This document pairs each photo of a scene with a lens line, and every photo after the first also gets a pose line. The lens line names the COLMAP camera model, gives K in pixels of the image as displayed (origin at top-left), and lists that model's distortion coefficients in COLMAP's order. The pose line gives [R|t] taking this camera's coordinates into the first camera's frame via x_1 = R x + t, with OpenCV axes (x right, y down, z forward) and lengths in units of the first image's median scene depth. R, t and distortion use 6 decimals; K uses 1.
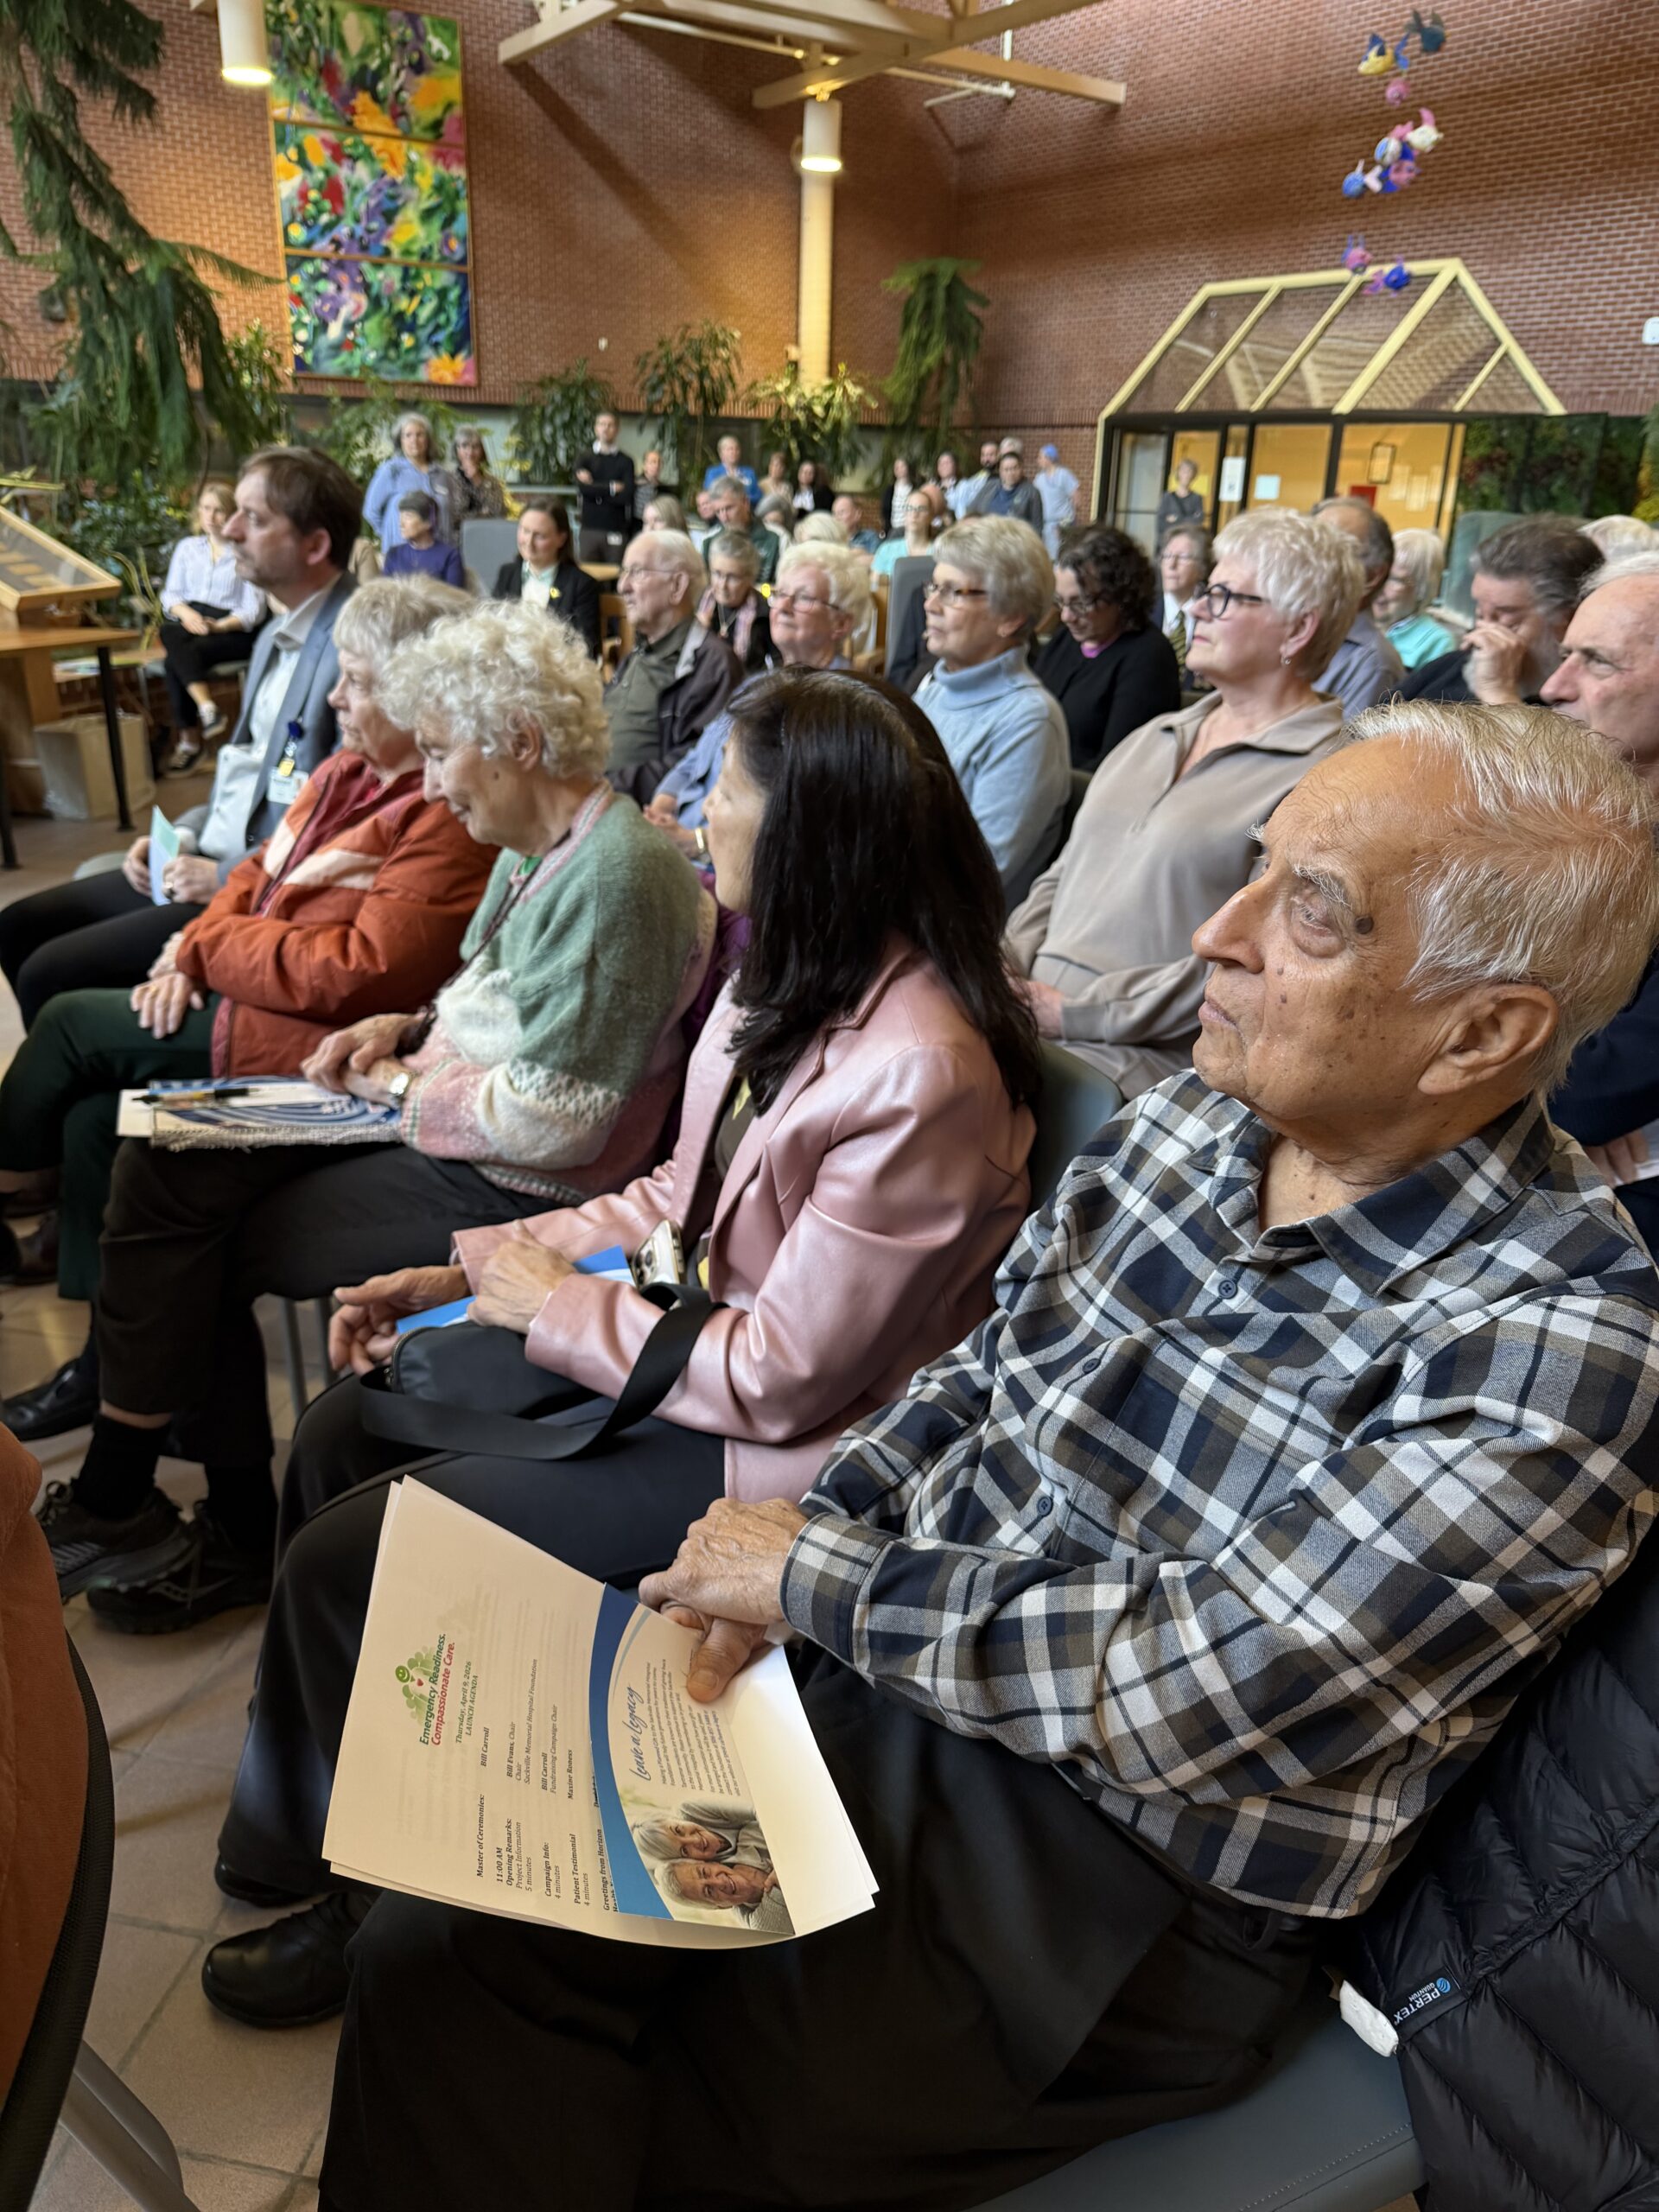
lens RADIAL K [[1558.9, 0, 839.7], [0, 1558.9, 1116.9], [0, 0, 1]] dist [0.015466, -0.024536]
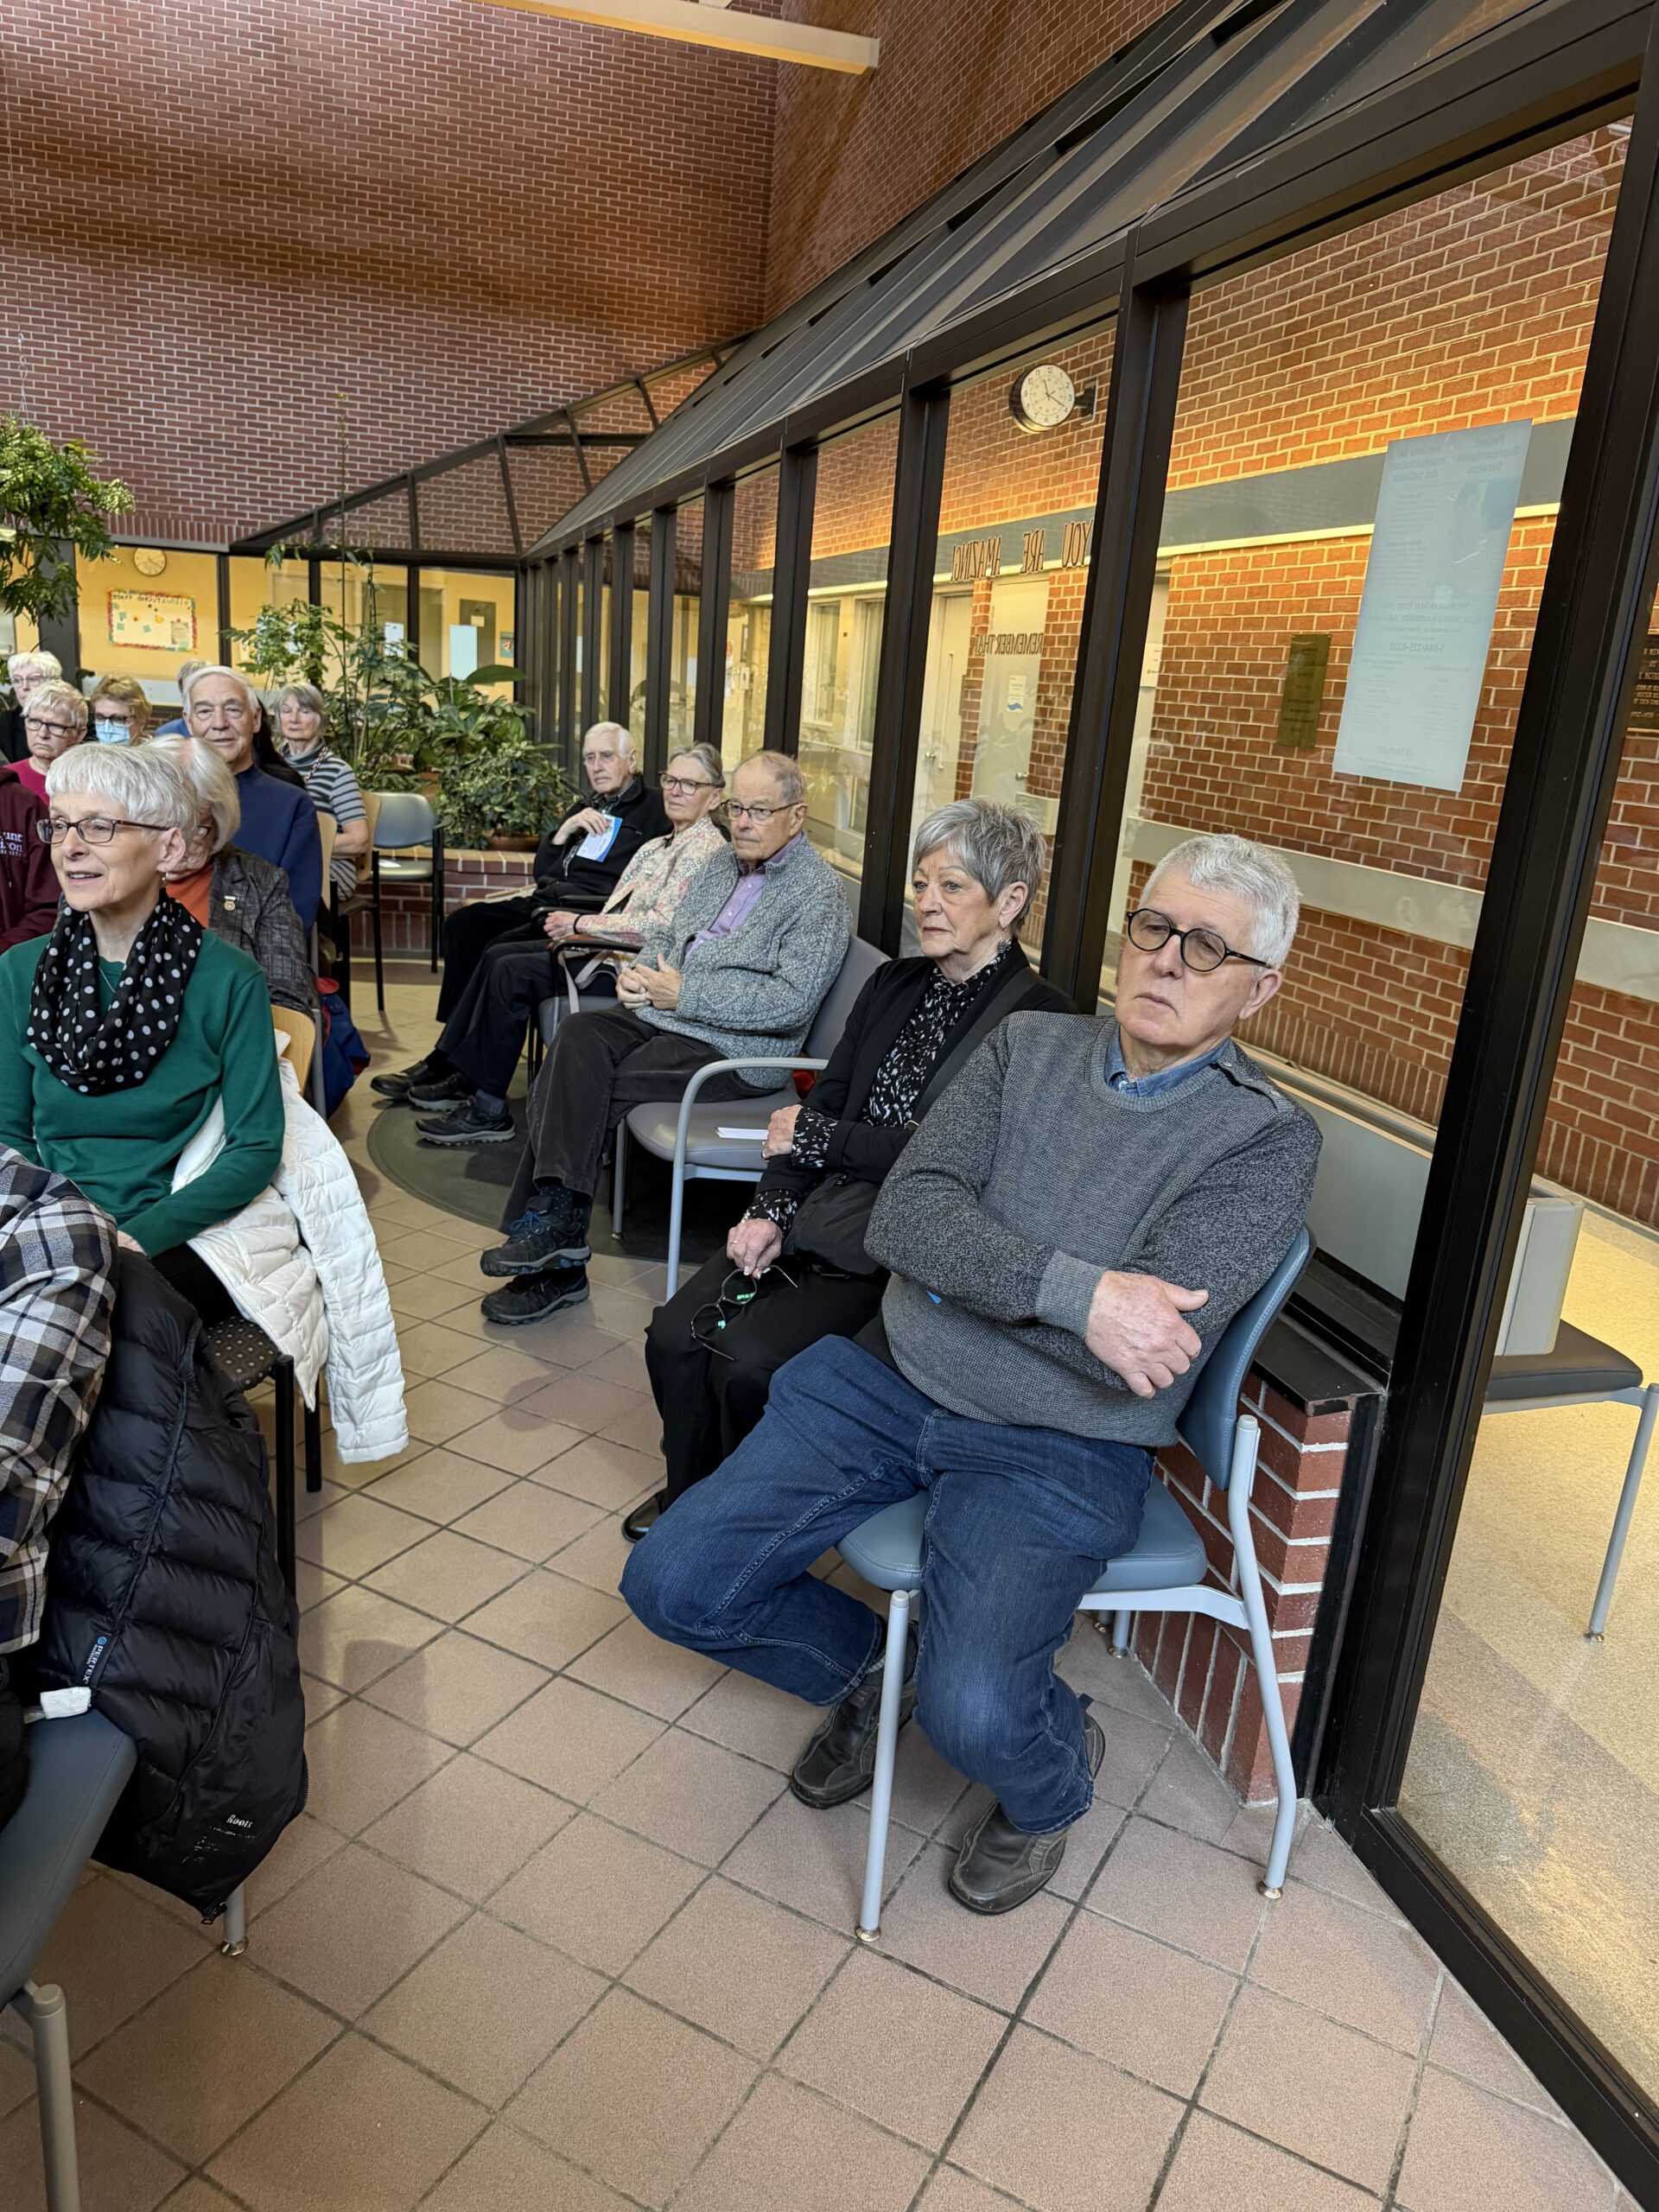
lens RADIAL K [[1558.9, 0, 834.7], [0, 1558.9, 1125.5], [0, 0, 1]] dist [0.015466, -0.024536]
pose [[0.309403, -0.266653, 0.912779, -0.036401], [0.291780, 0.940198, 0.175759, -0.000558], [-0.905060, 0.211950, 0.368704, -0.020461]]
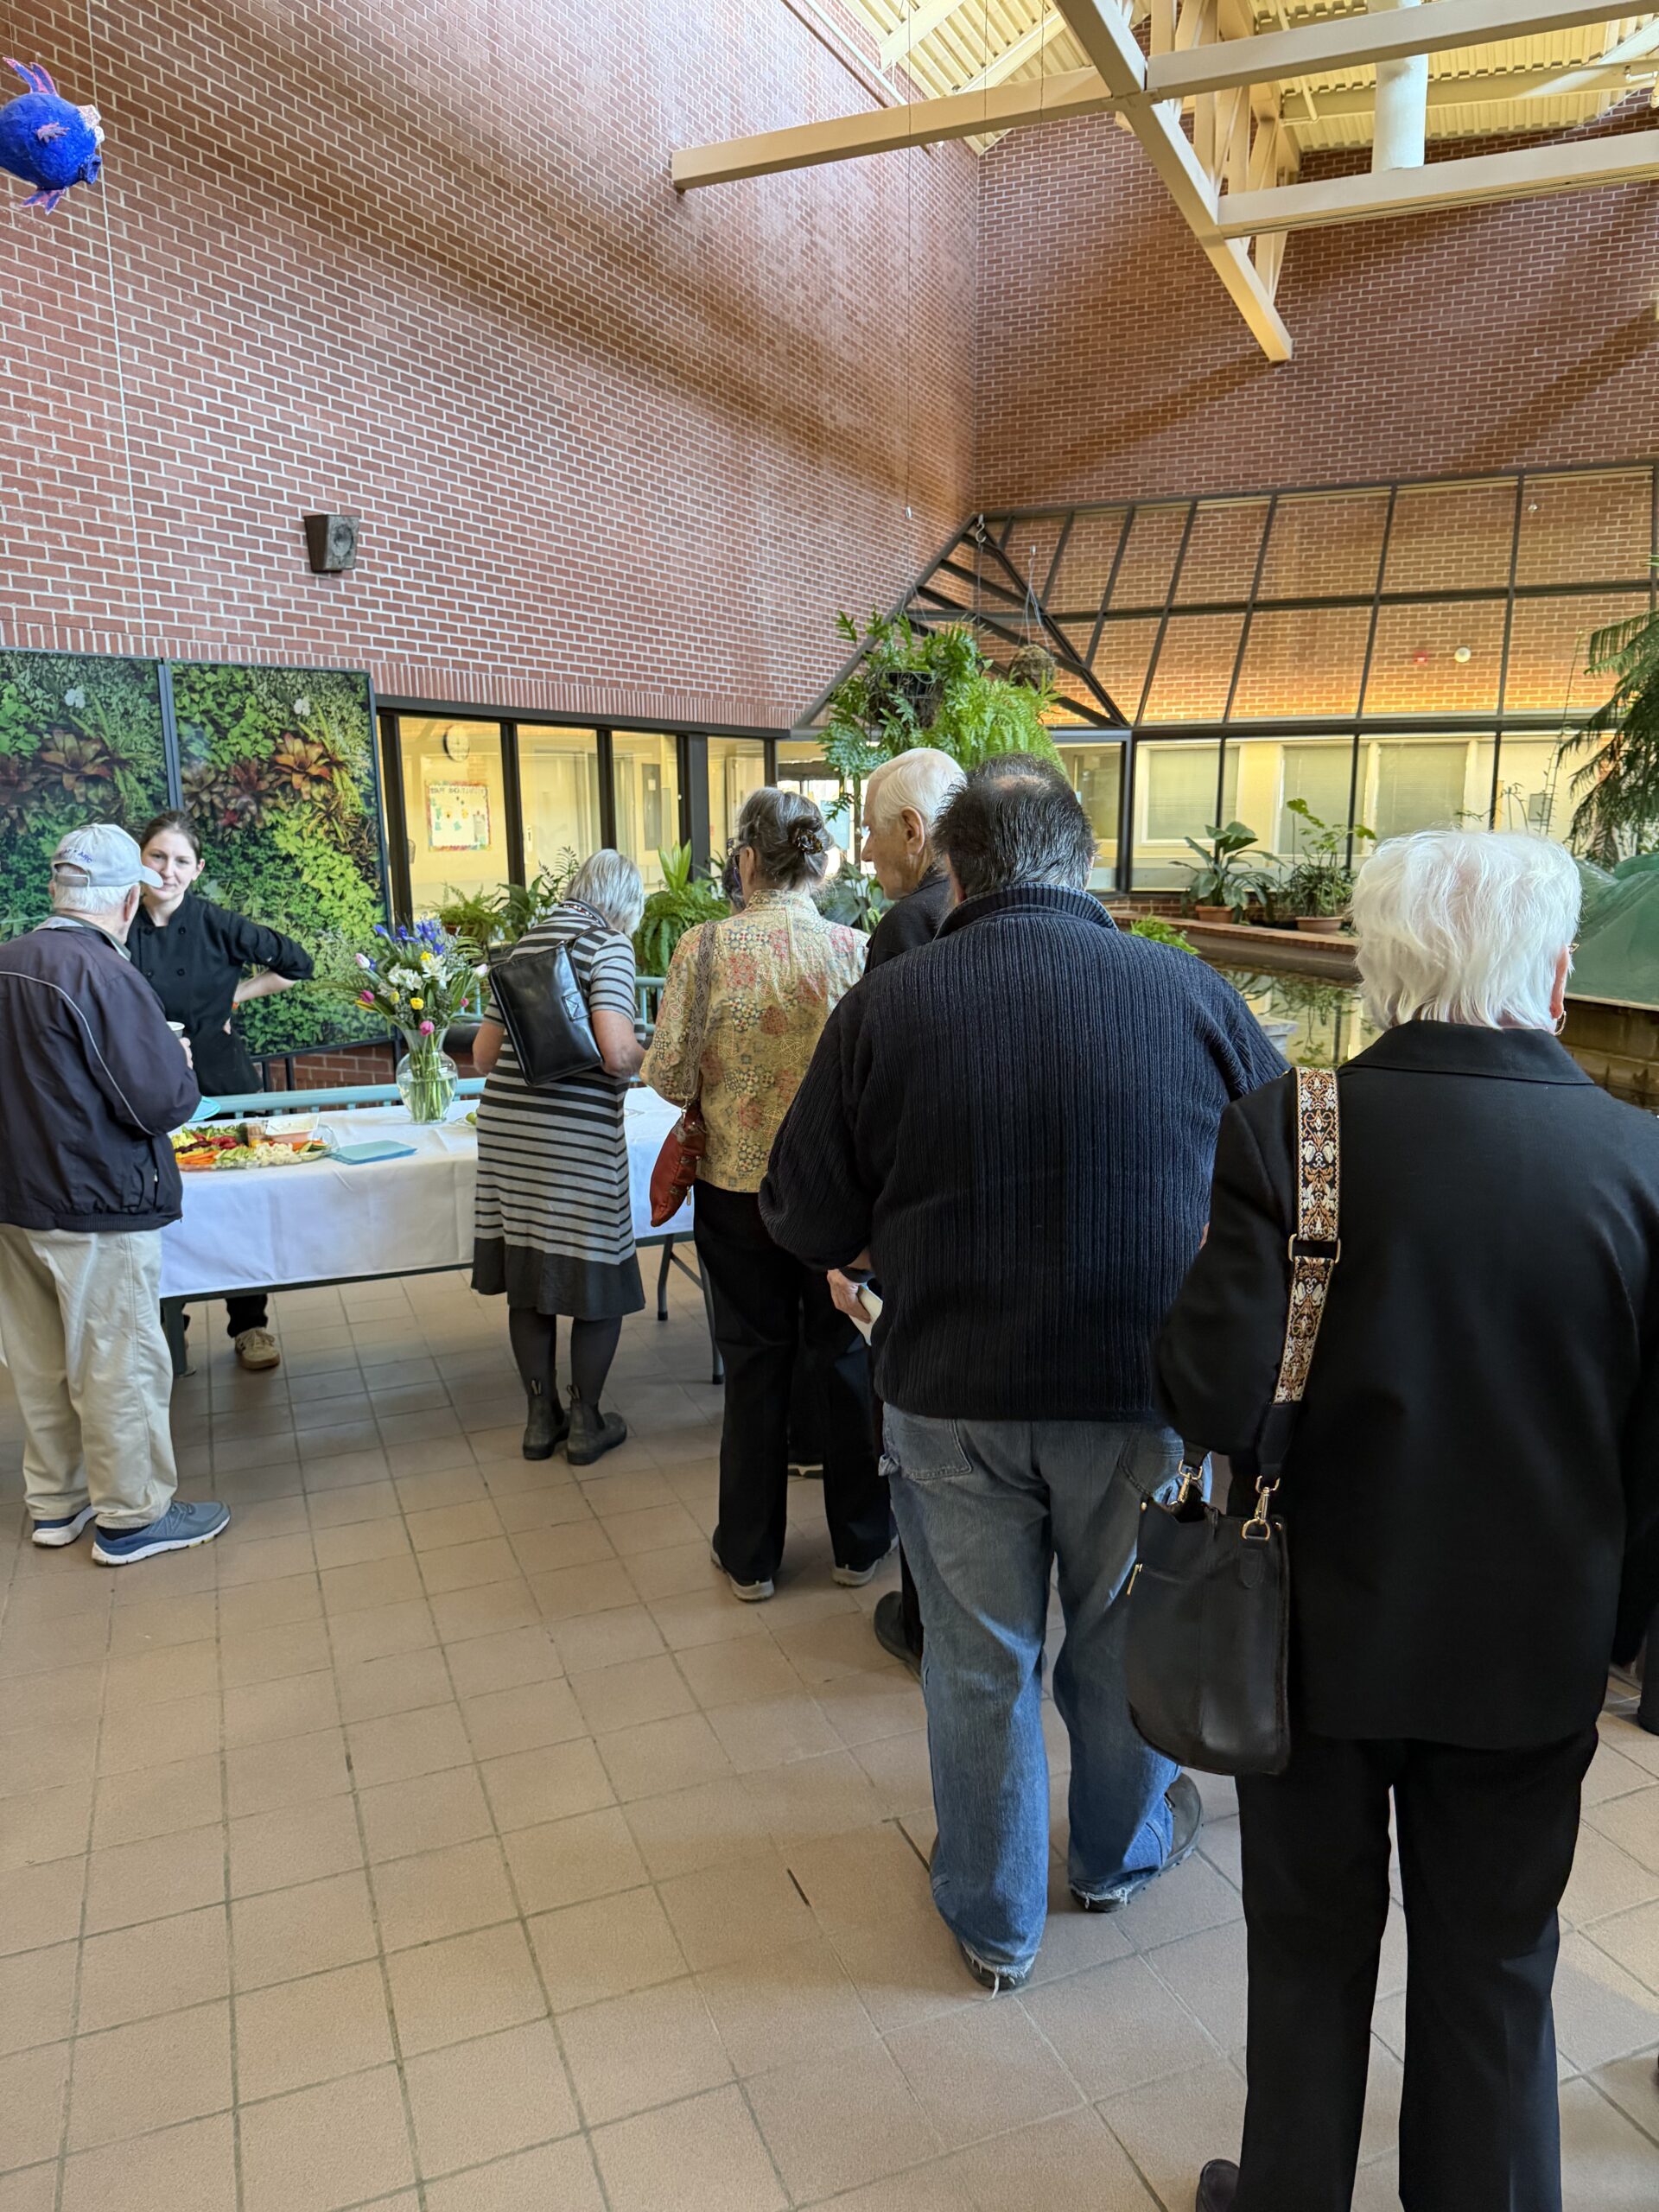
lens RADIAL K [[1558.9, 0, 807.7], [0, 1558.9, 1105.6], [0, 0, 1]] dist [0.015466, -0.024536]
pose [[-0.526073, -0.187221, 0.829575, 0.022076], [0.315494, 0.862895, 0.394811, -0.356494], [-0.789753, 0.469426, -0.394879, 0.842614]]
